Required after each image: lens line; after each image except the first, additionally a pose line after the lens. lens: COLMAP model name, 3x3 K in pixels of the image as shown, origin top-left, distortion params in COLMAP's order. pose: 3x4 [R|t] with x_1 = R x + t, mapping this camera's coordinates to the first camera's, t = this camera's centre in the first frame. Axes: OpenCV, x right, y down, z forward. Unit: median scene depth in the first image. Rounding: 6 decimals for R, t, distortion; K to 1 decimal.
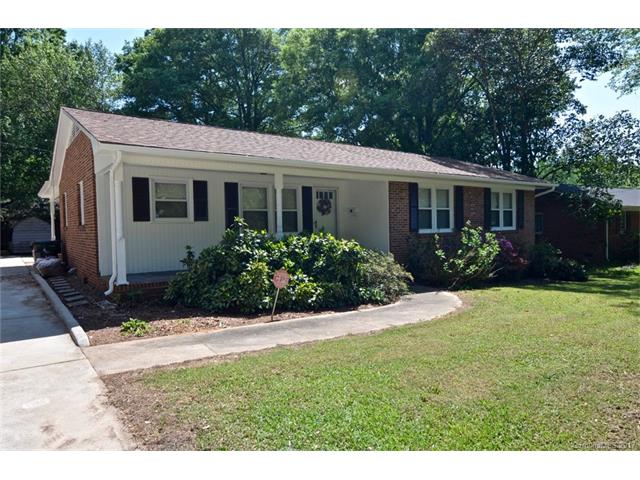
lens RADIAL K [[446.9, 0, 320.0], [0, 446.9, 240.0], [0, 0, 1]] dist [-0.067255, -0.000839]
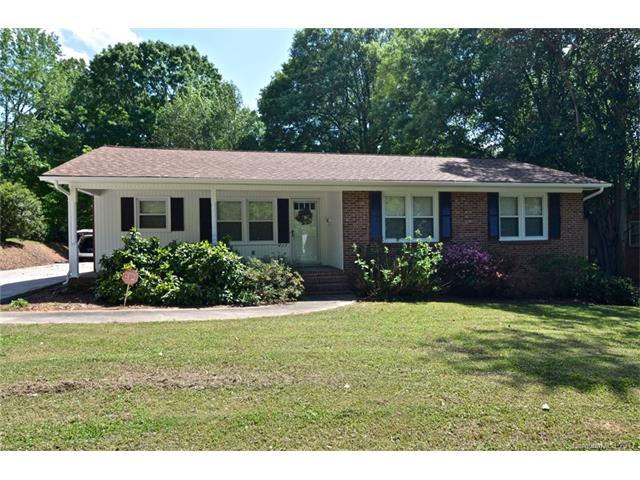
lens RADIAL K [[446.9, 0, 320.0], [0, 446.9, 240.0], [0, 0, 1]] dist [-0.067255, -0.000839]
pose [[0.907477, 0.004384, -0.420078, 0.535106], [-0.014252, 0.999691, -0.020355, 0.001040], [0.419859, 0.024459, 0.907260, 0.058940]]
